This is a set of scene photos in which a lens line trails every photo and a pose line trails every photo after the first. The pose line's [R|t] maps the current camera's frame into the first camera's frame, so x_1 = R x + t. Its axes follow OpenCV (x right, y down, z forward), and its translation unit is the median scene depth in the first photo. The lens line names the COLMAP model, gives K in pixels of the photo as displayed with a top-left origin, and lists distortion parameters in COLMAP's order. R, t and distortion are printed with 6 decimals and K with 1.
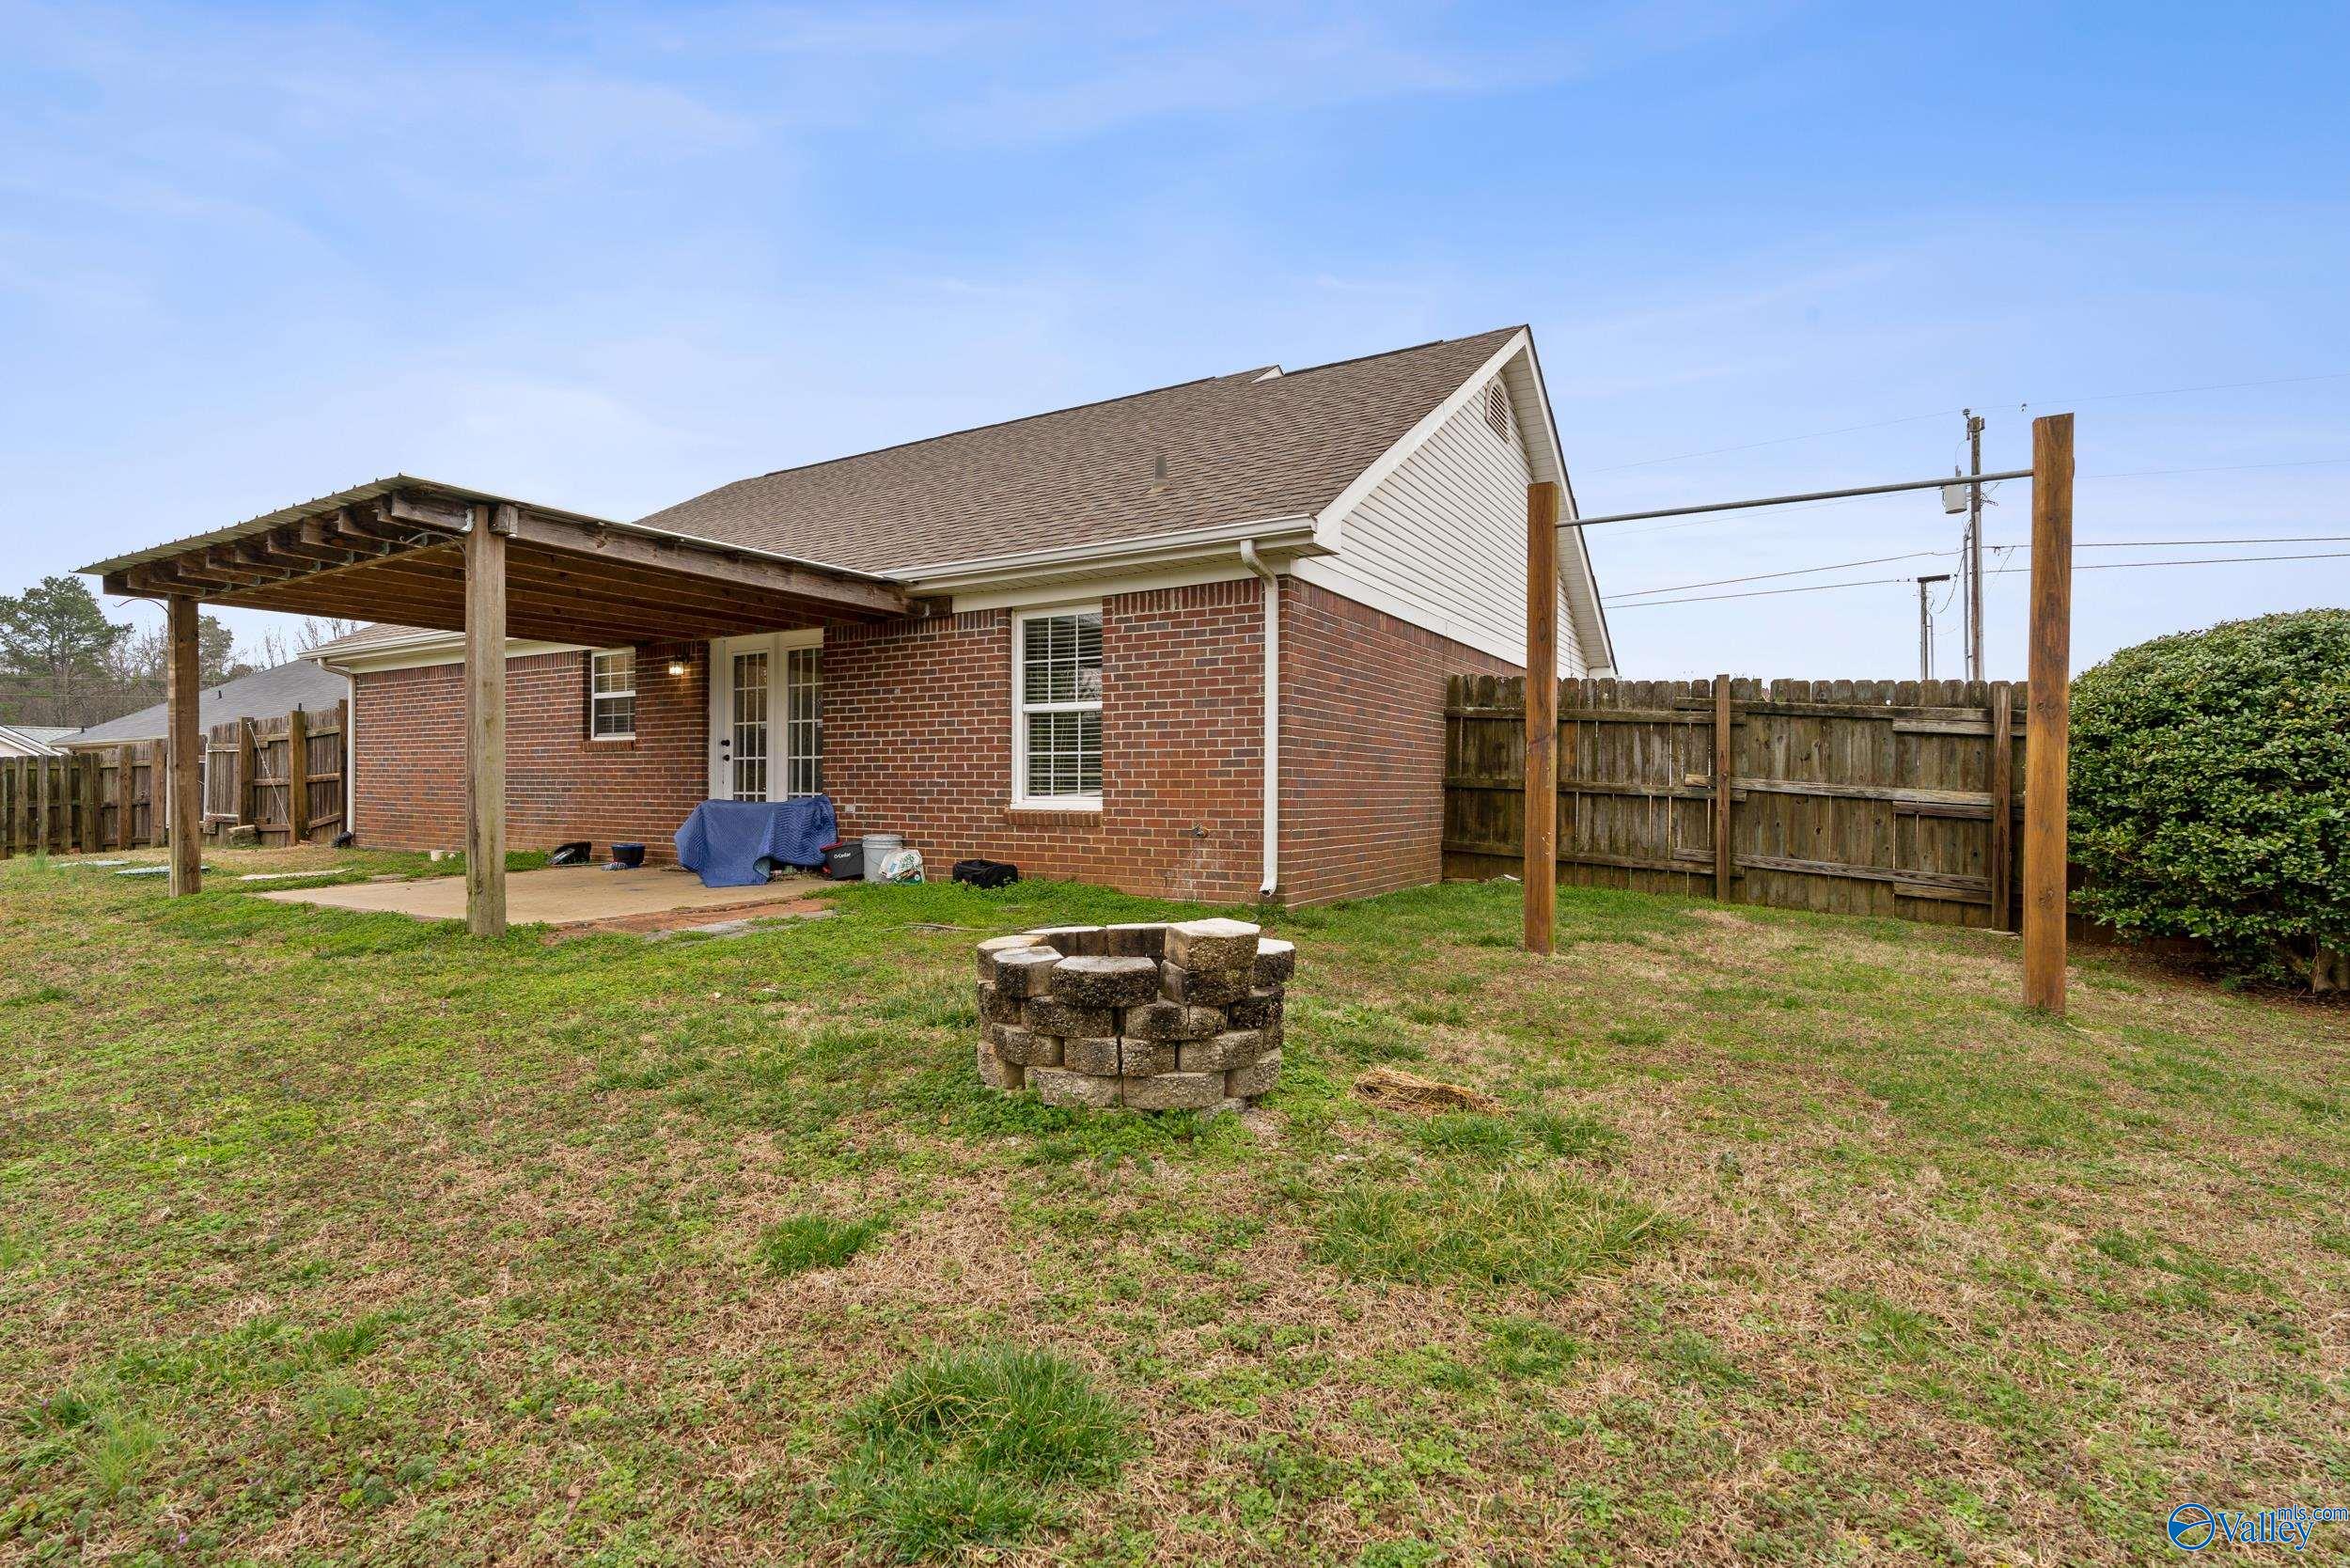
lens RADIAL K [[1076.0, 0, 1179.5], [0, 1076.0, 782.0], [0, 0, 1]] dist [-0.007469, 0.003444]
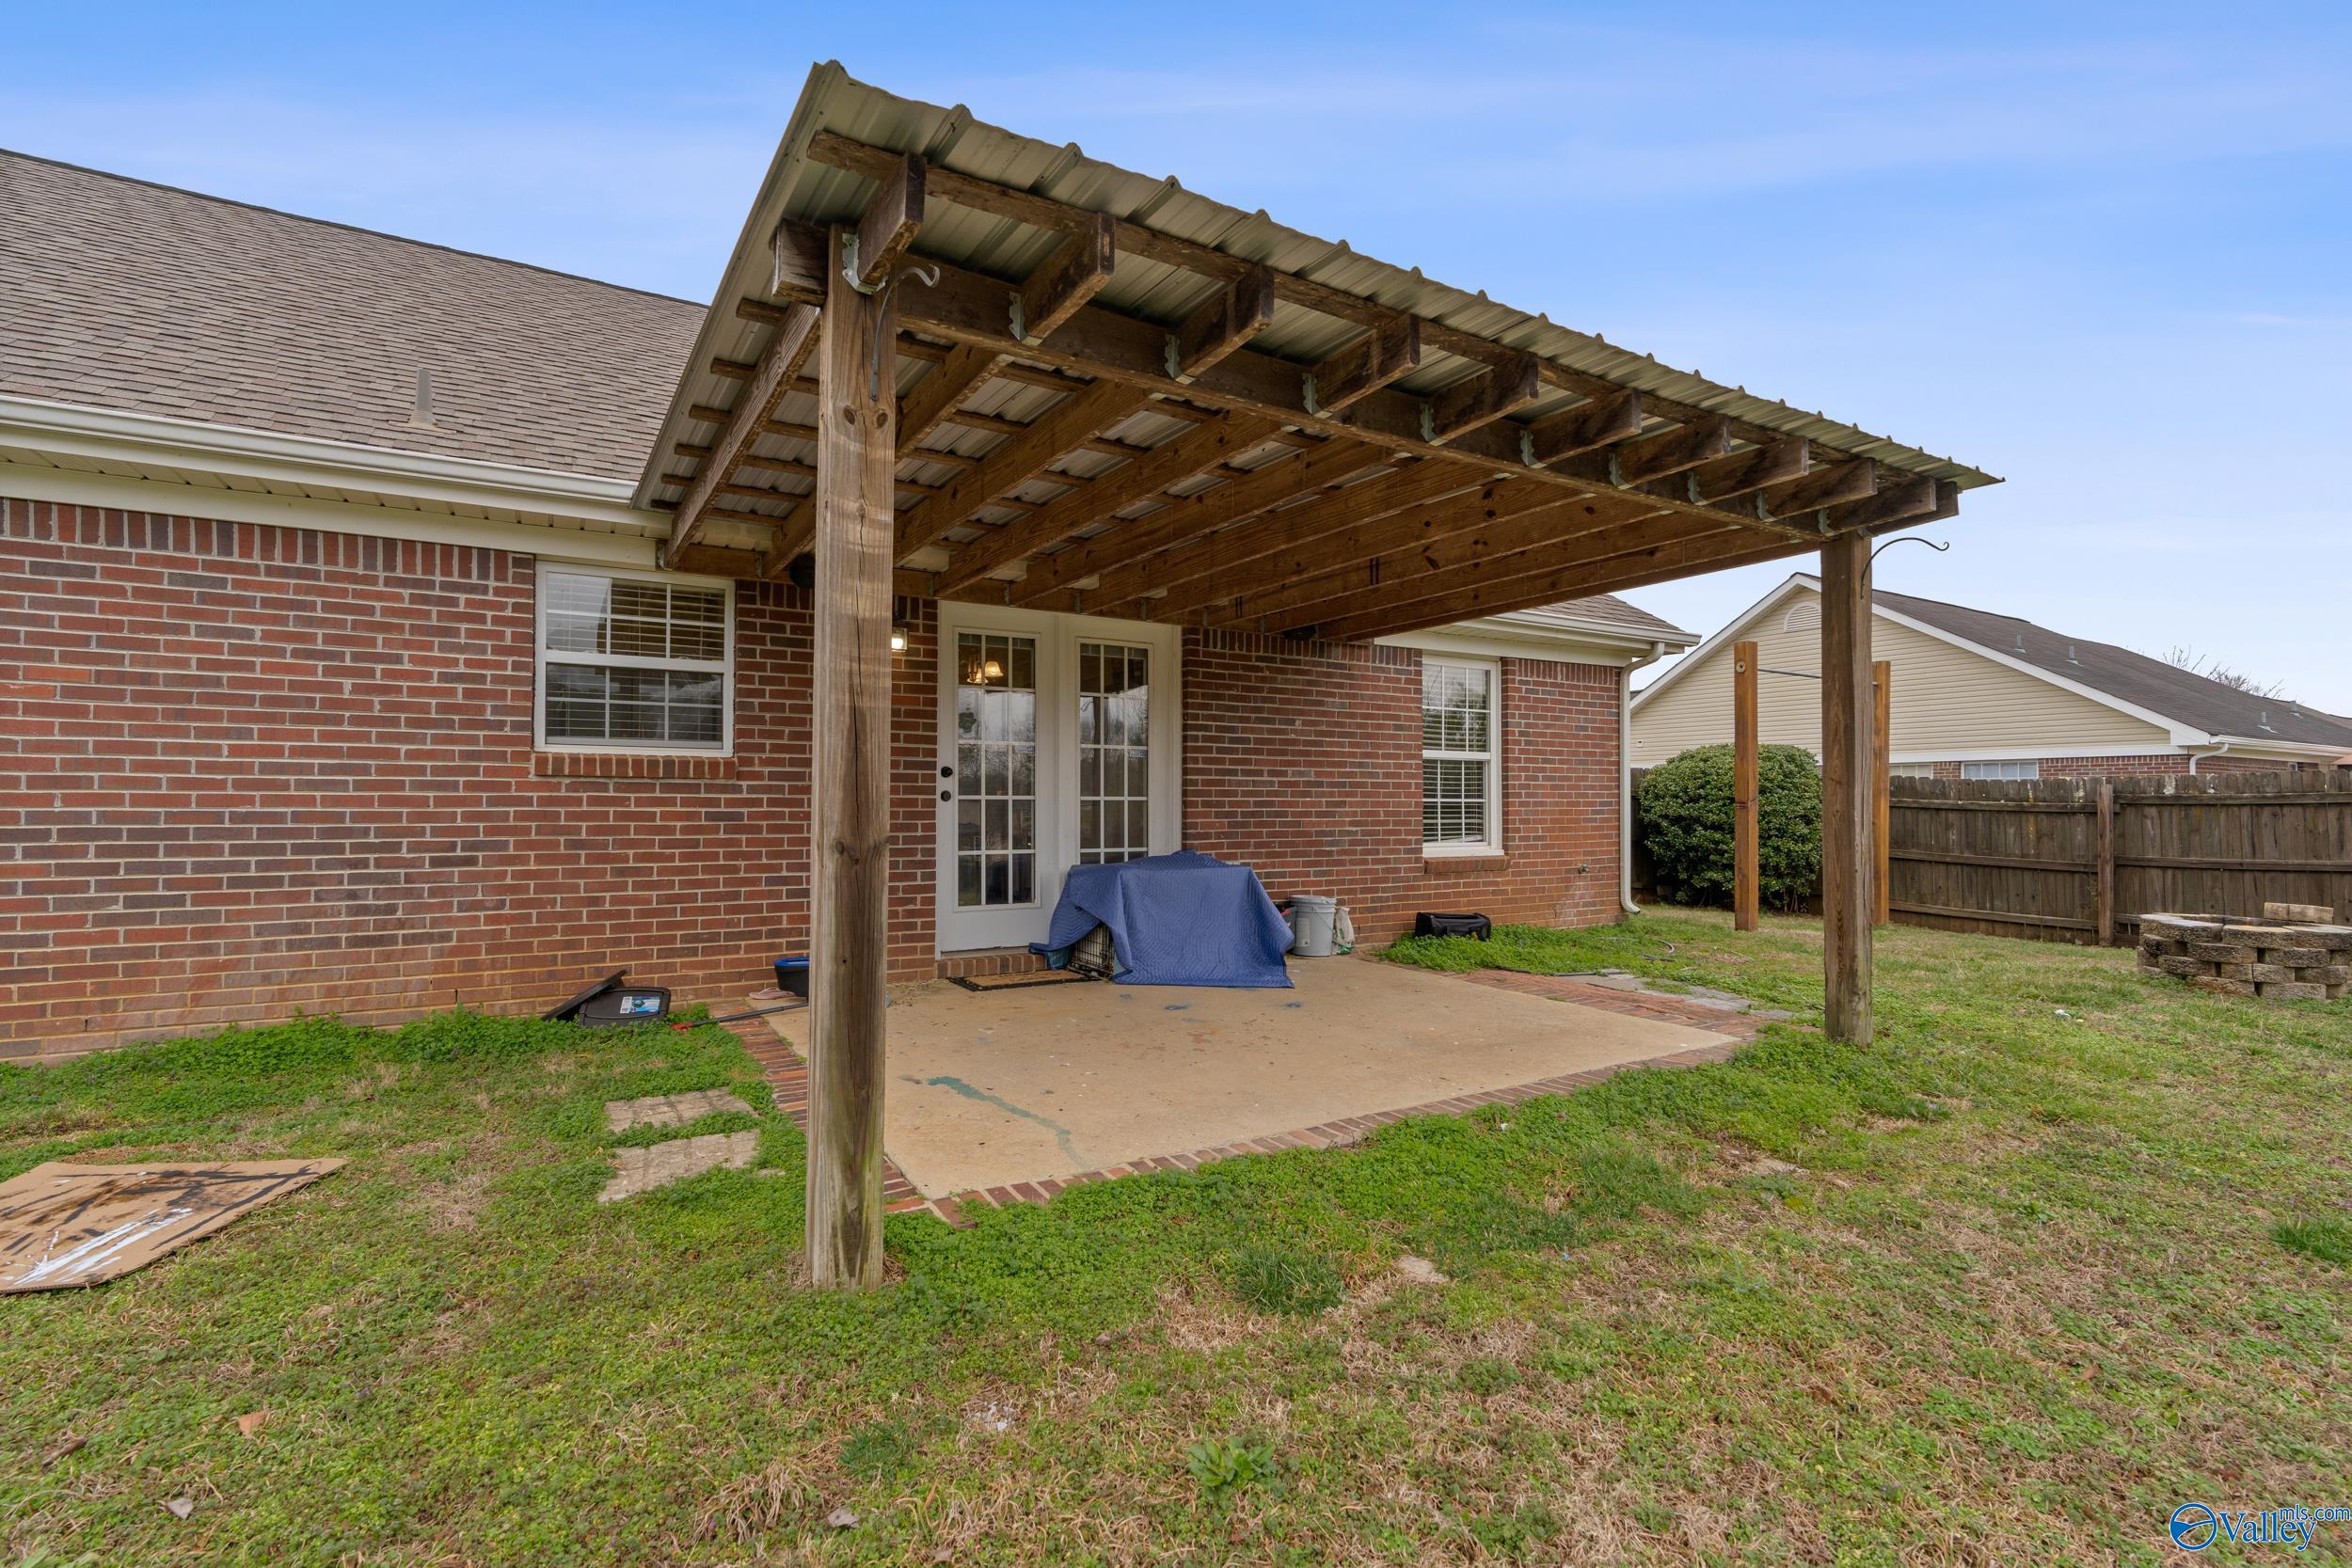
lens RADIAL K [[1076.8, 0, 1170.8], [0, 1076.8, 791.1], [0, 0, 1]] dist [-0.007469, 0.003444]
pose [[0.475424, 0.016579, 0.879601, -1.099585], [0.003232, 0.999783, -0.020591, -0.015070], [-0.879751, 0.012633, 0.475267, 0.726992]]
